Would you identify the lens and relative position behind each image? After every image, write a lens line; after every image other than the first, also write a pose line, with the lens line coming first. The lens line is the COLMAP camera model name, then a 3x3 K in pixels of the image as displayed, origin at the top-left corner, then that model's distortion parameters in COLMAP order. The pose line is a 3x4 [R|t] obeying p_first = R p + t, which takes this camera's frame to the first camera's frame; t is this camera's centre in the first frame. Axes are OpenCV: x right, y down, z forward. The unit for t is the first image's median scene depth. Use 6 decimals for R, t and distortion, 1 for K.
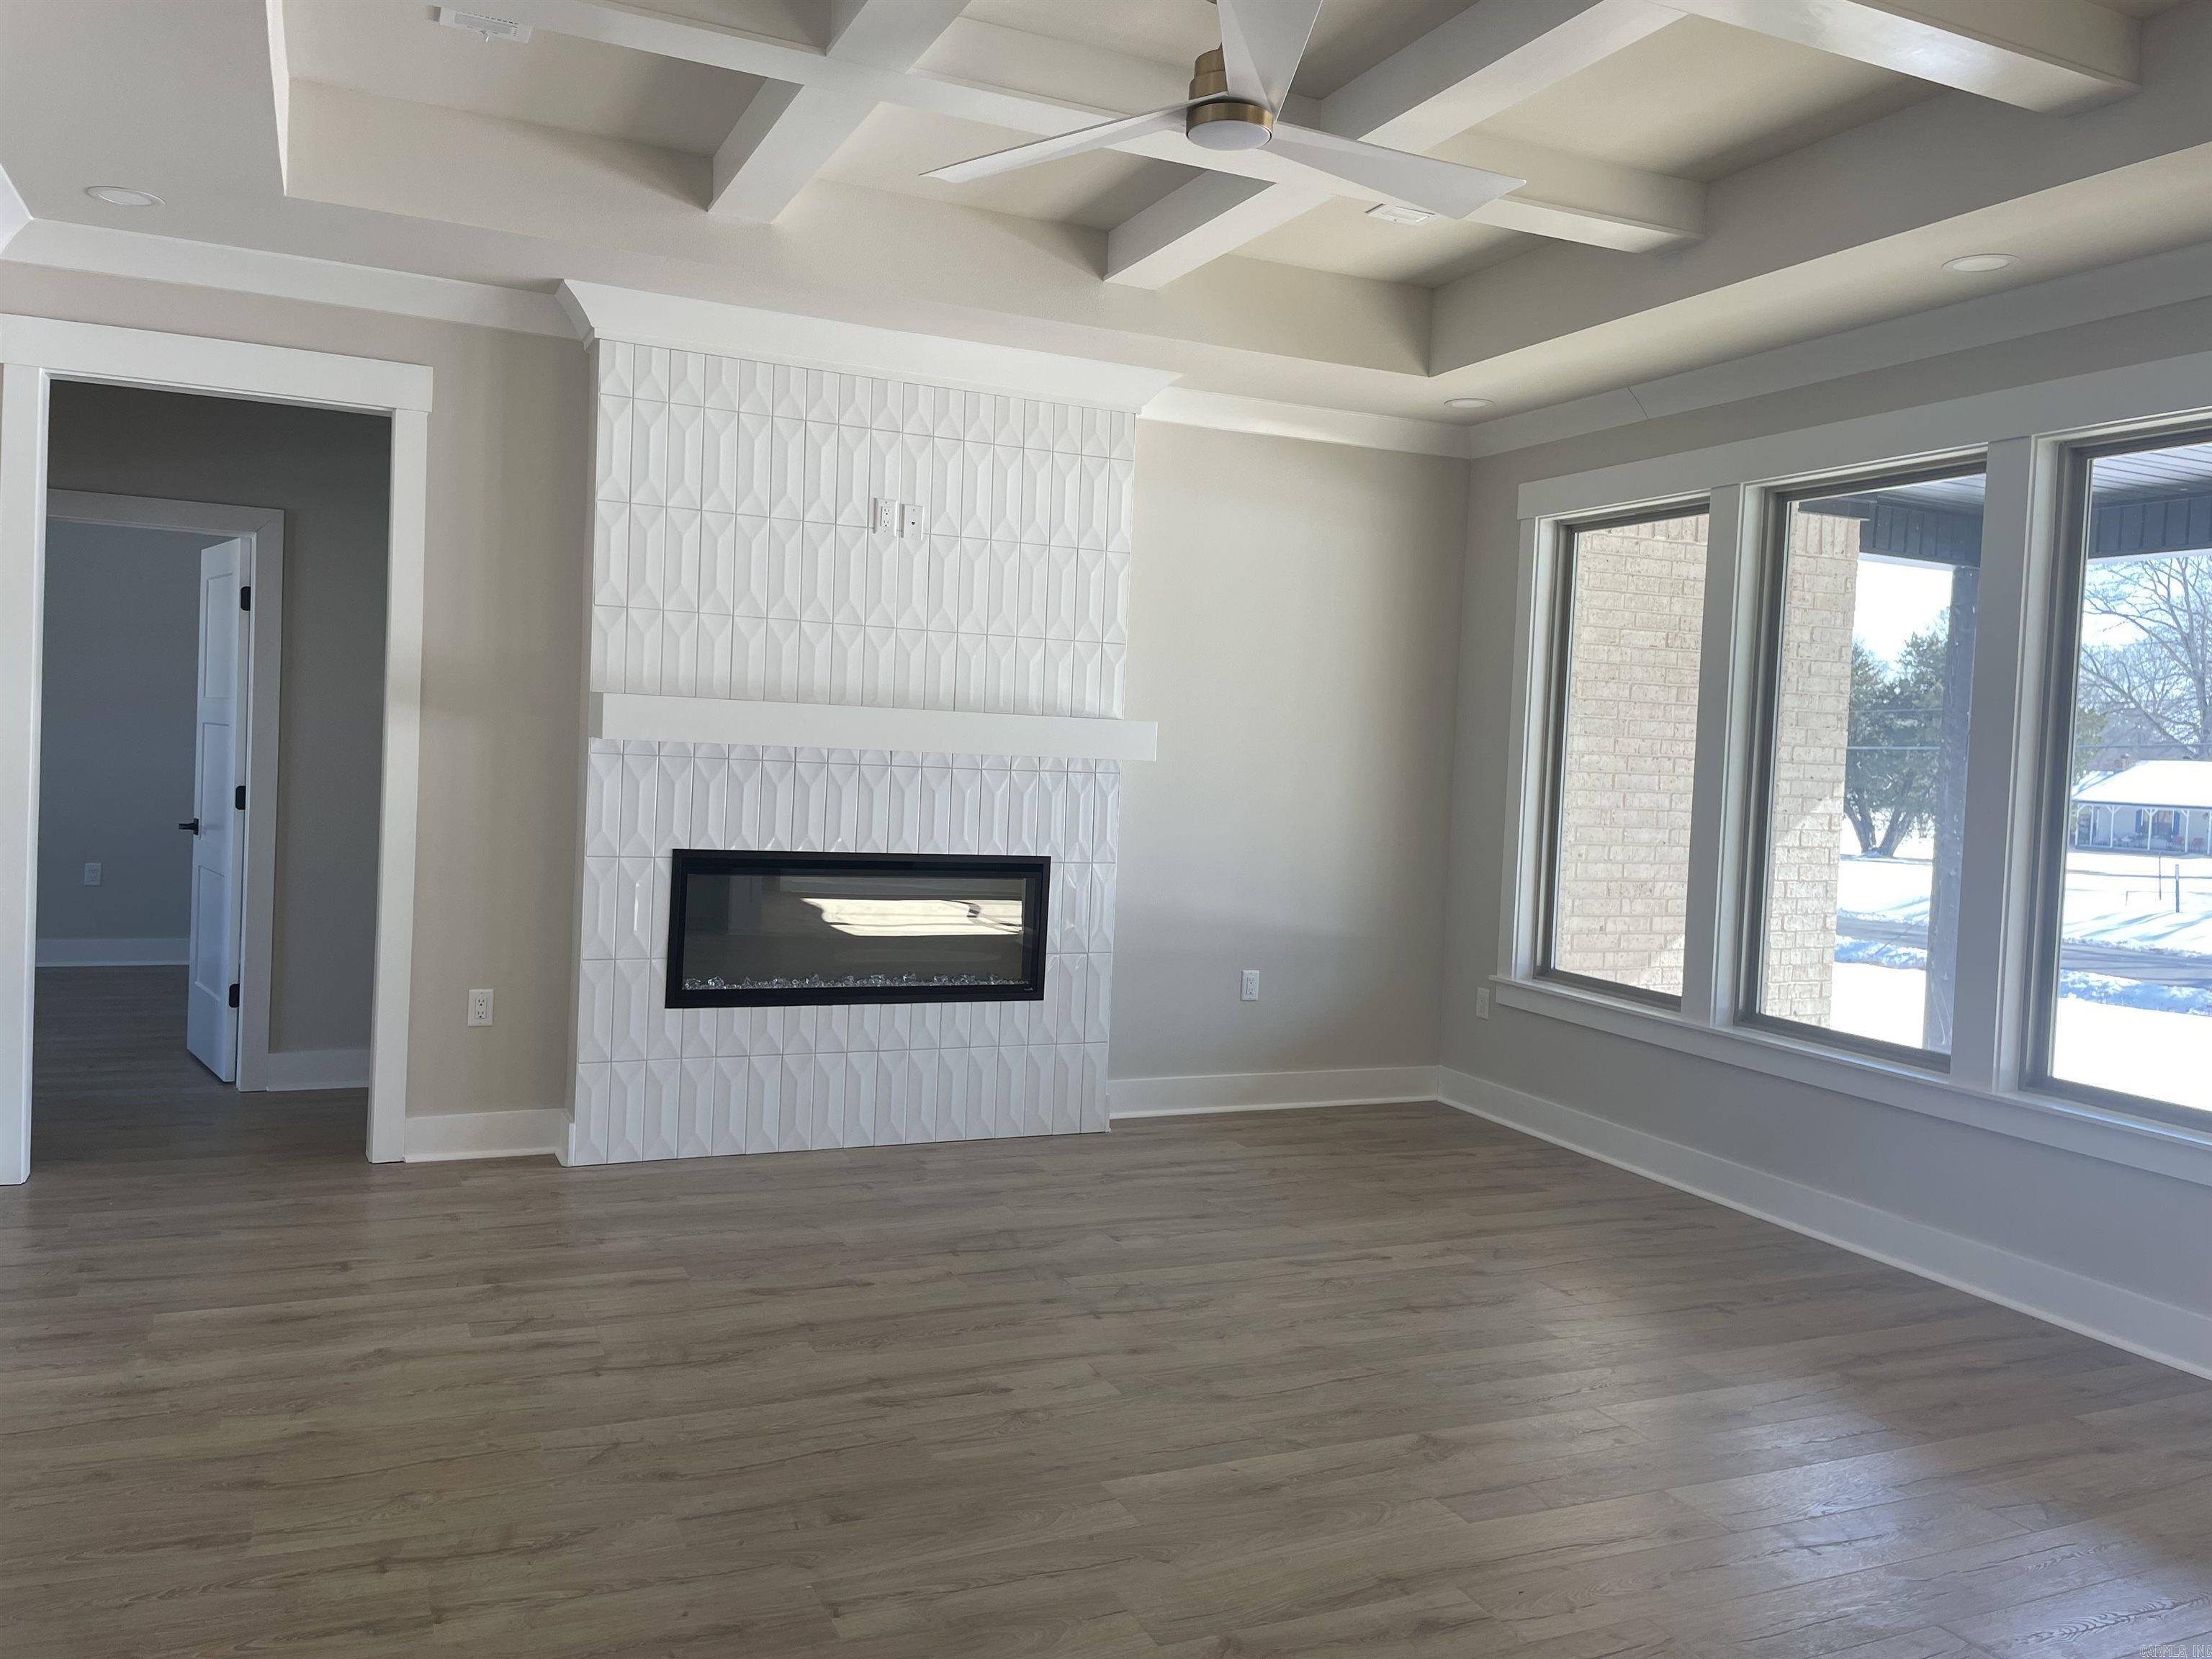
lens RADIAL K [[1693.4, 0, 1107.8], [0, 1693.4, 835.9], [0, 0, 1]] dist [0.070378, -0.103619]
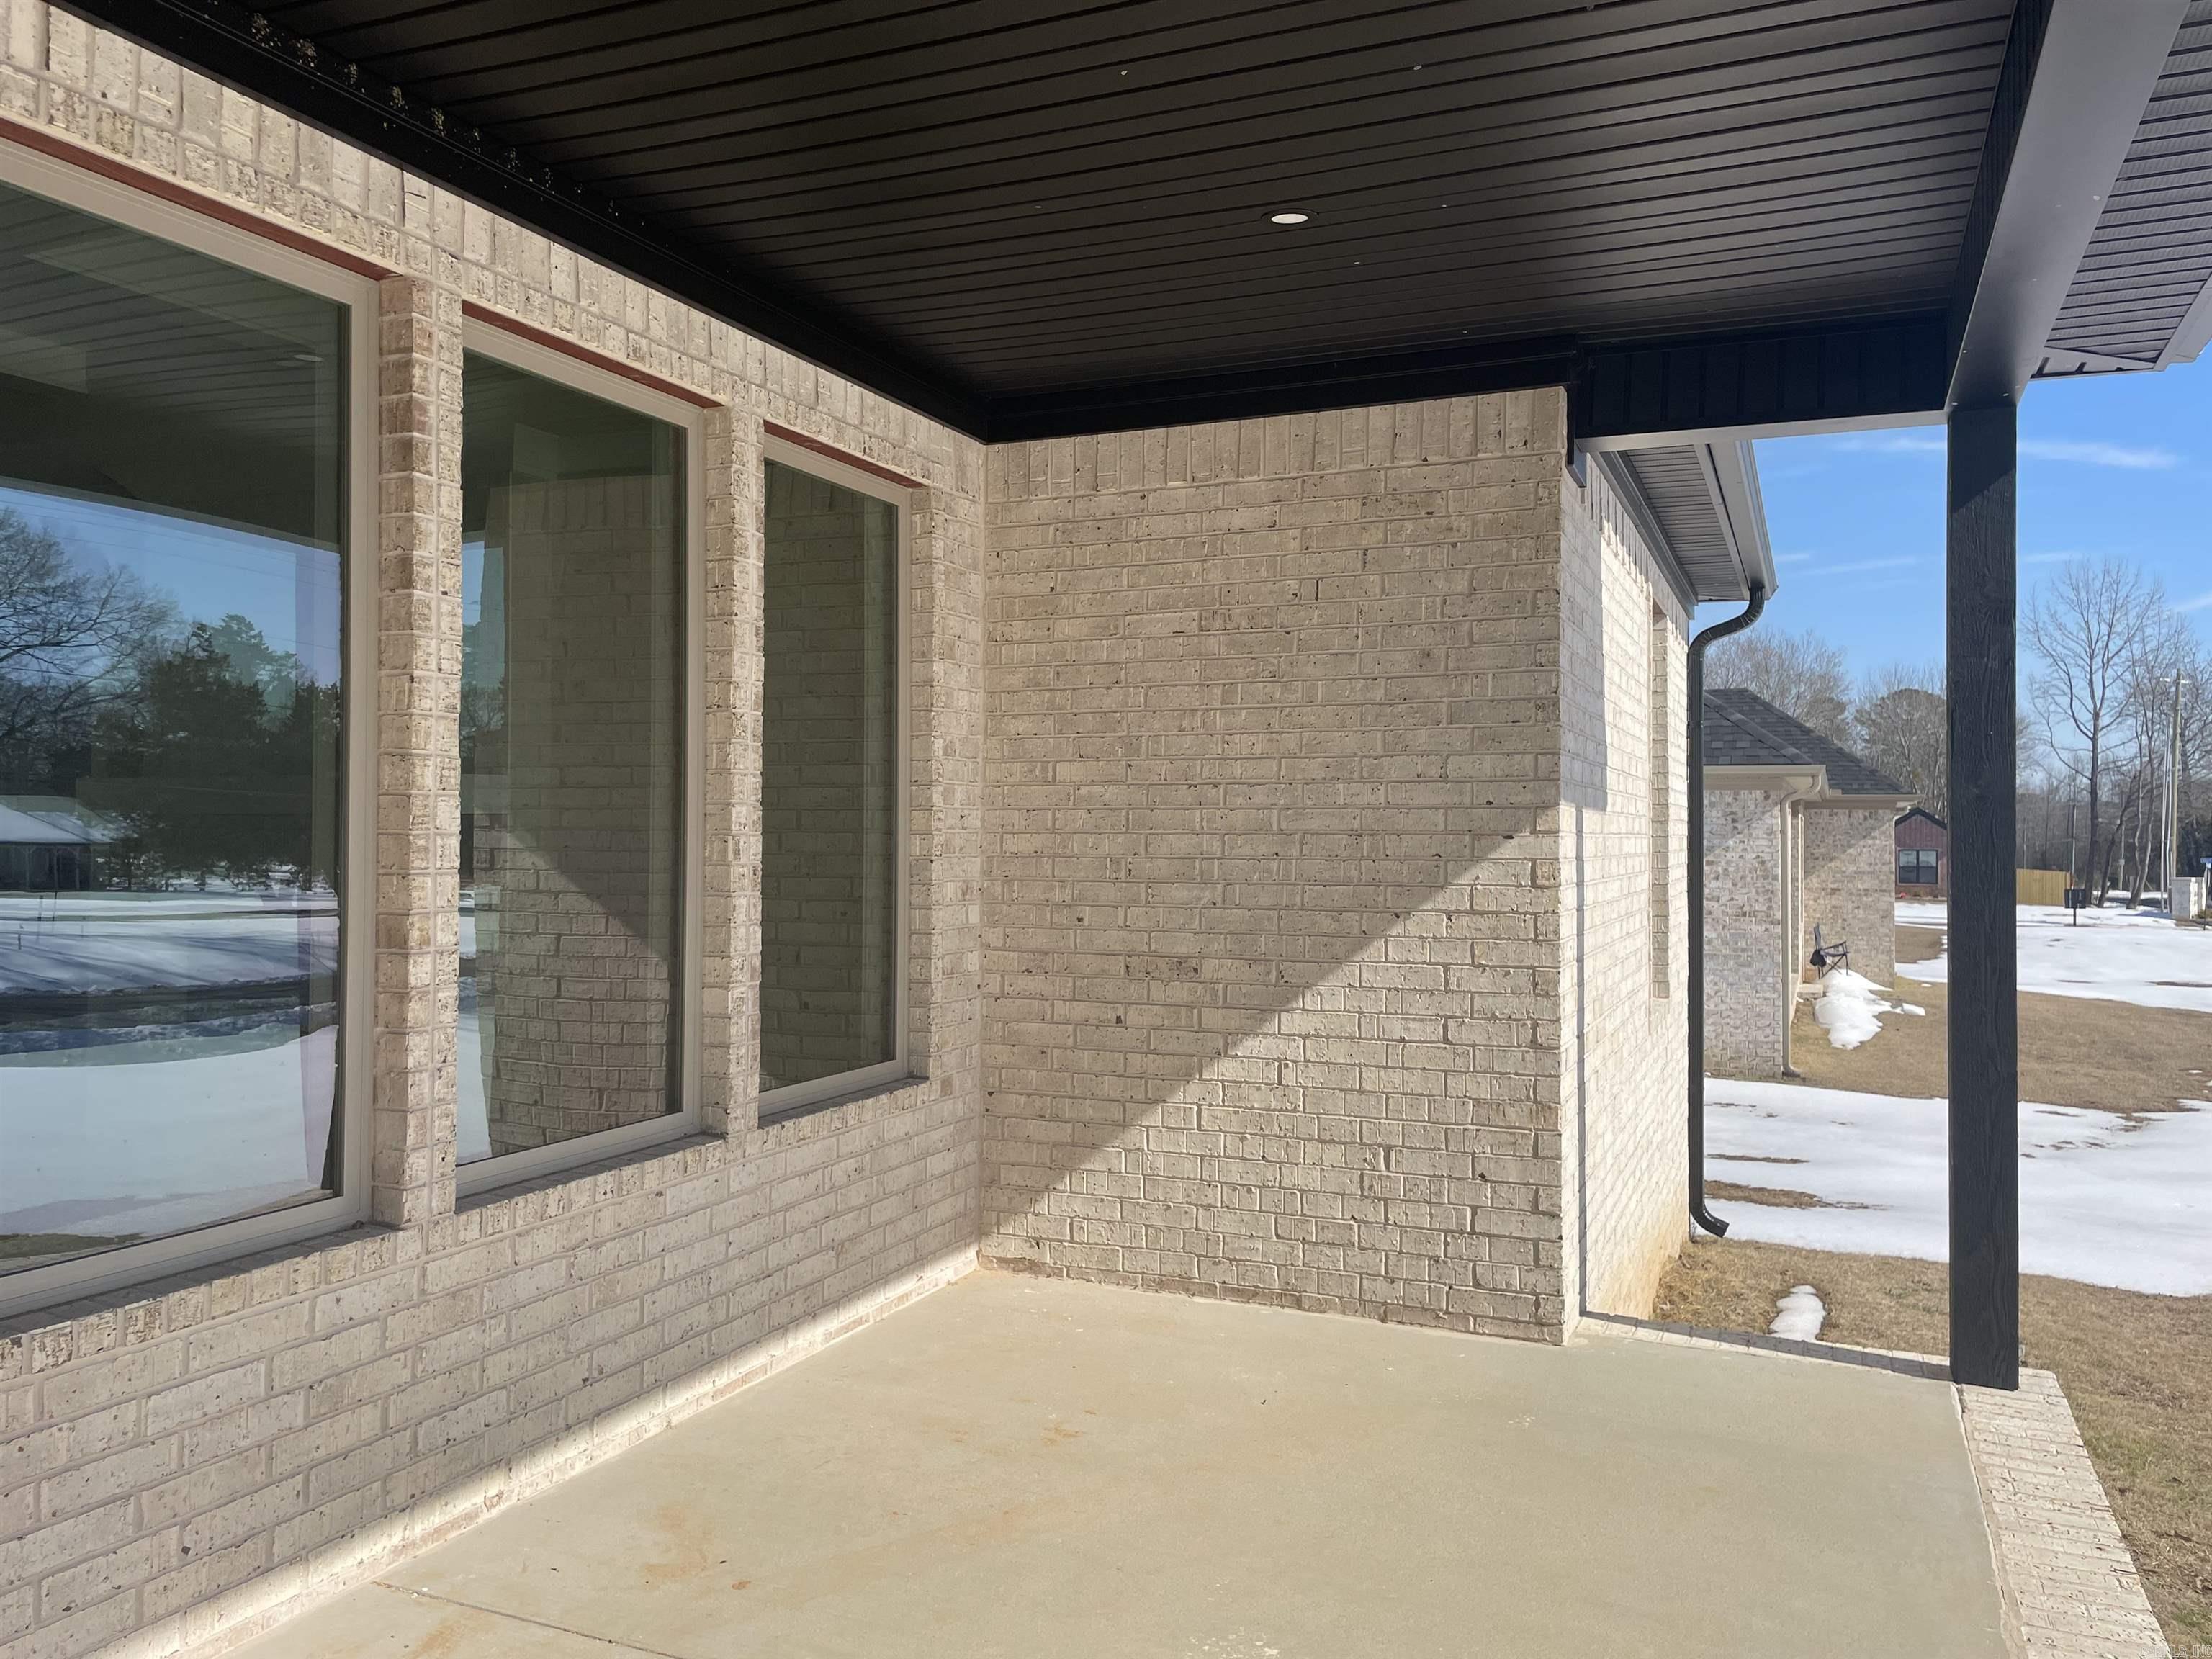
lens RADIAL K [[1693.4, 0, 1088.8], [0, 1693.4, 841.1], [0, 0, 1]] dist [0.070378, -0.103619]
pose [[0.665680, -0.039386, -0.745198, 0.823626], [-0.016371, 0.997595, -0.067351, 0.026637], [0.746058, 0.057034, 0.663434, 0.493827]]
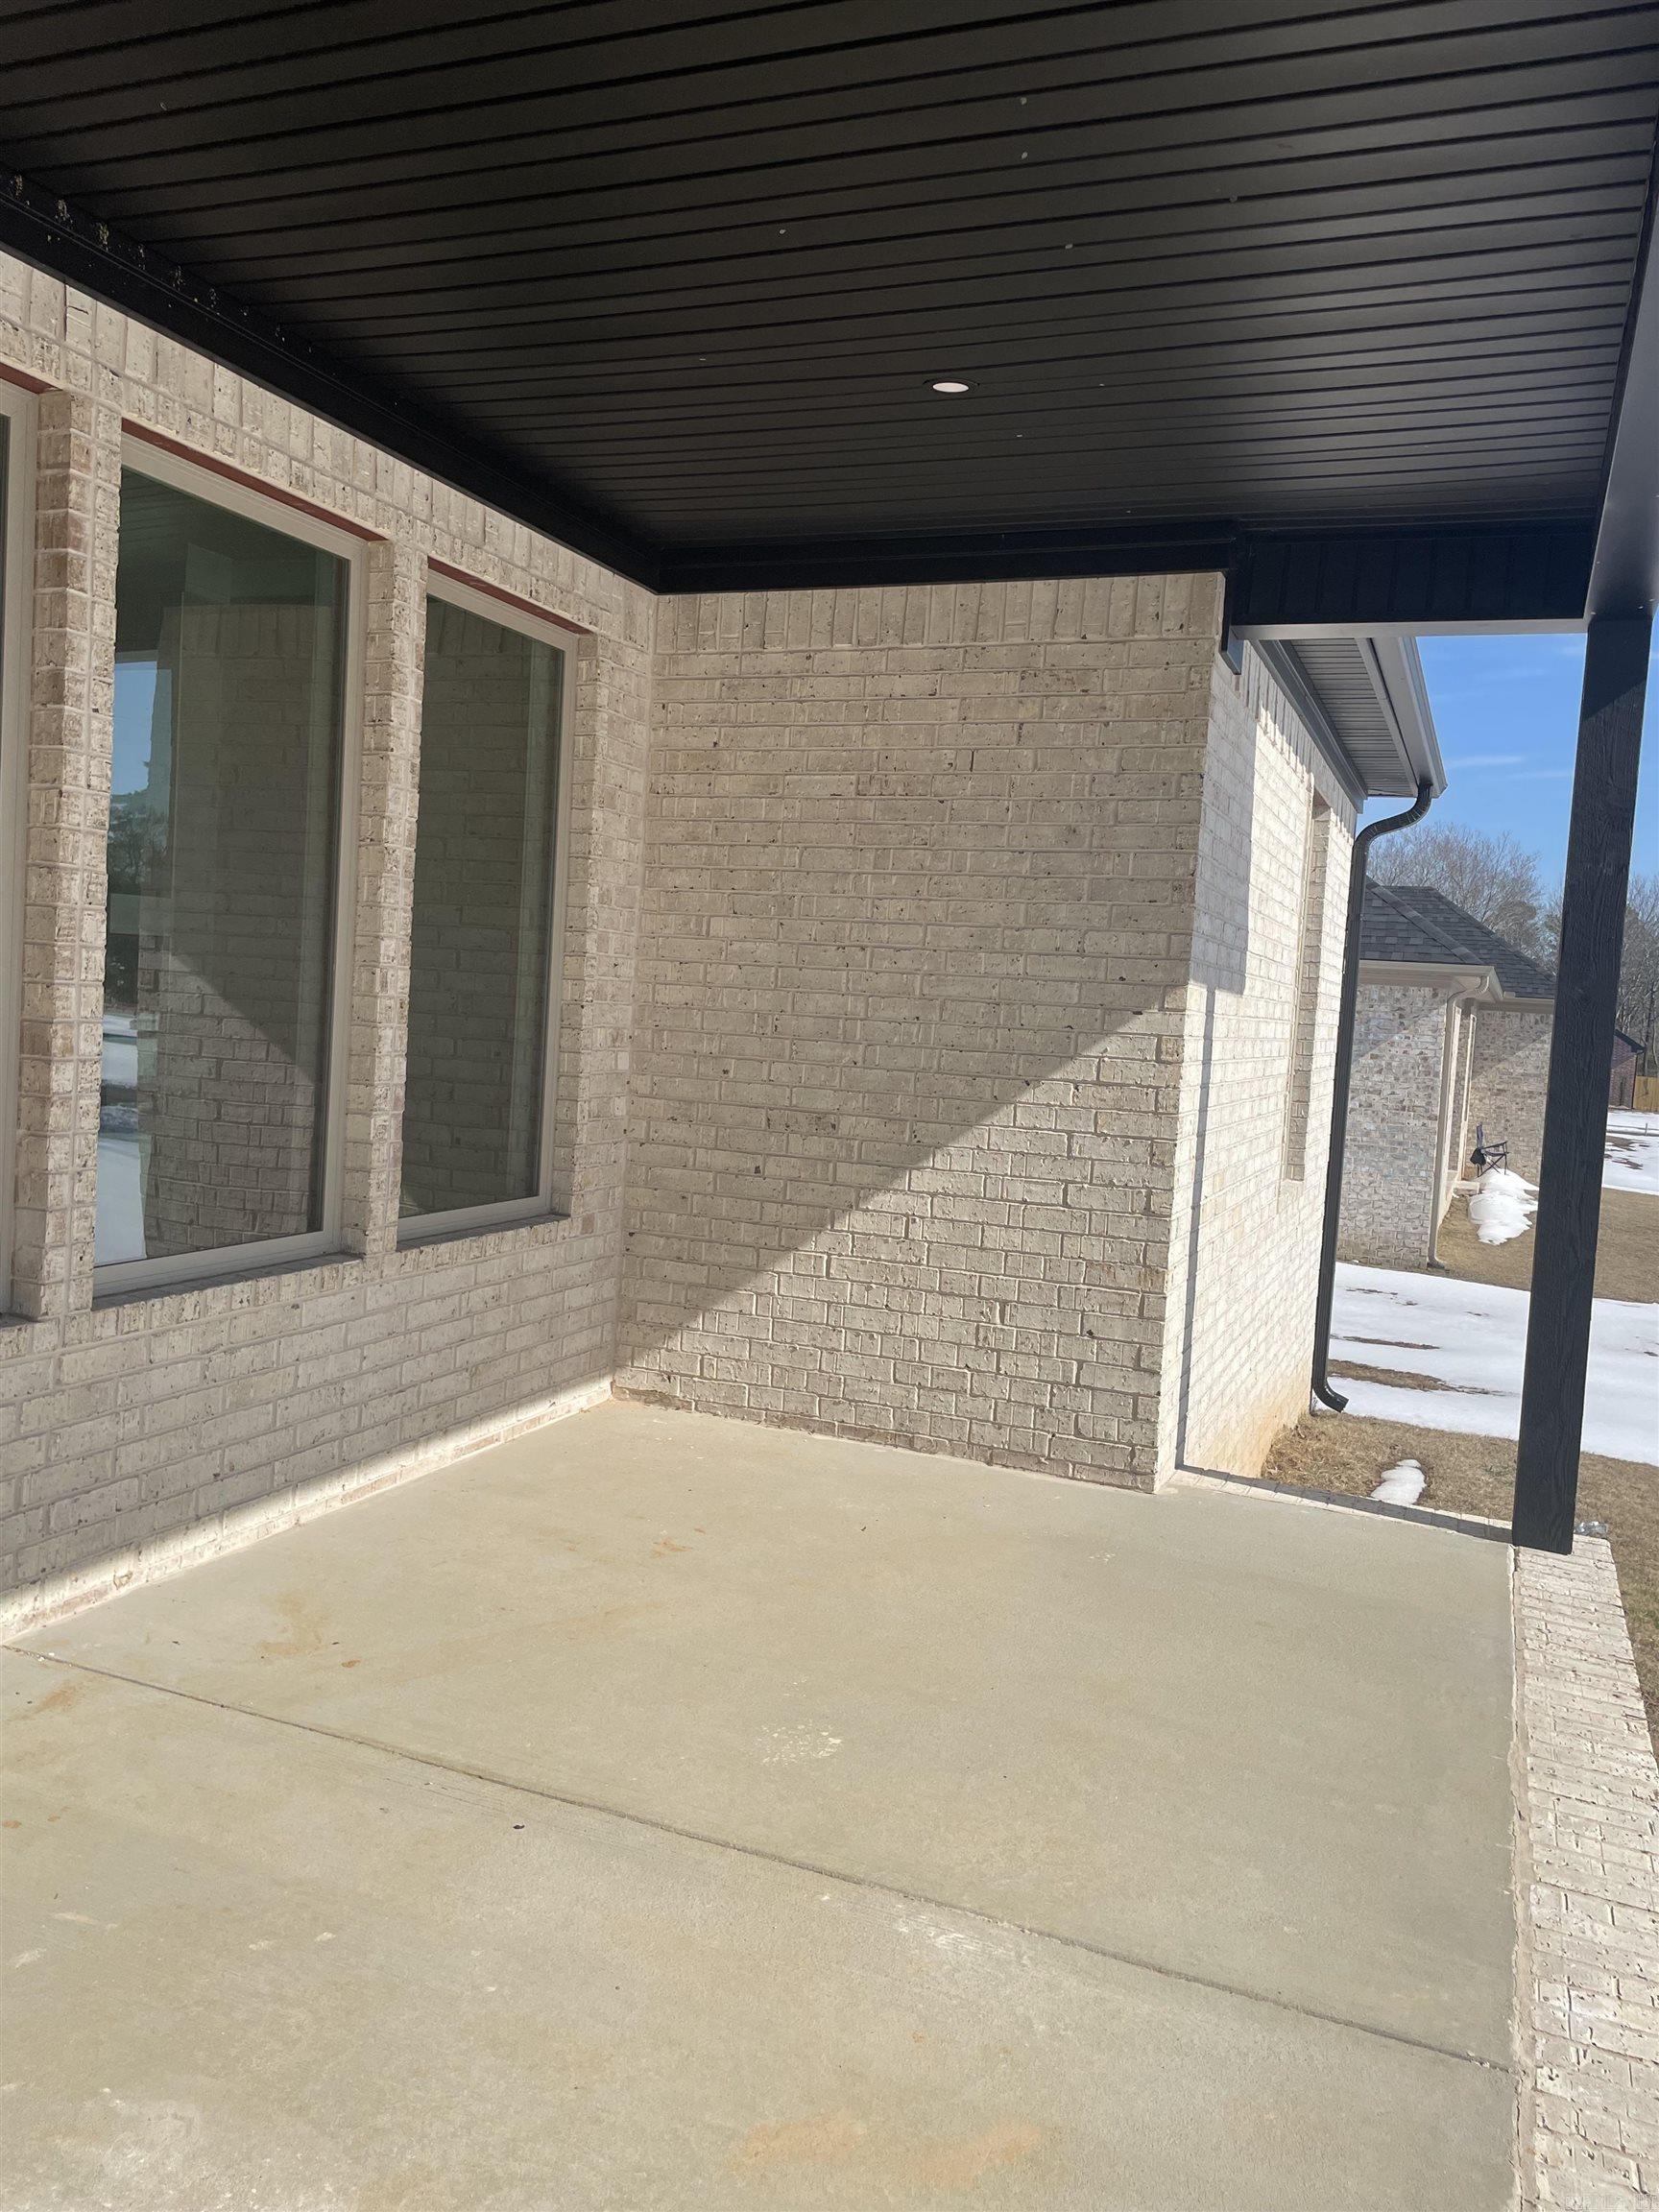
lens RADIAL K [[1693.4, 0, 822.1], [0, 1693.4, 1127.4], [0, 0, 1]] dist [0.070378, -0.103619]
pose [[0.683410, 0.049892, -0.728328, 0.854495], [-0.070178, 0.997531, 0.002484, 0.031265], [0.726654, 0.049415, 0.685224, 0.493850]]
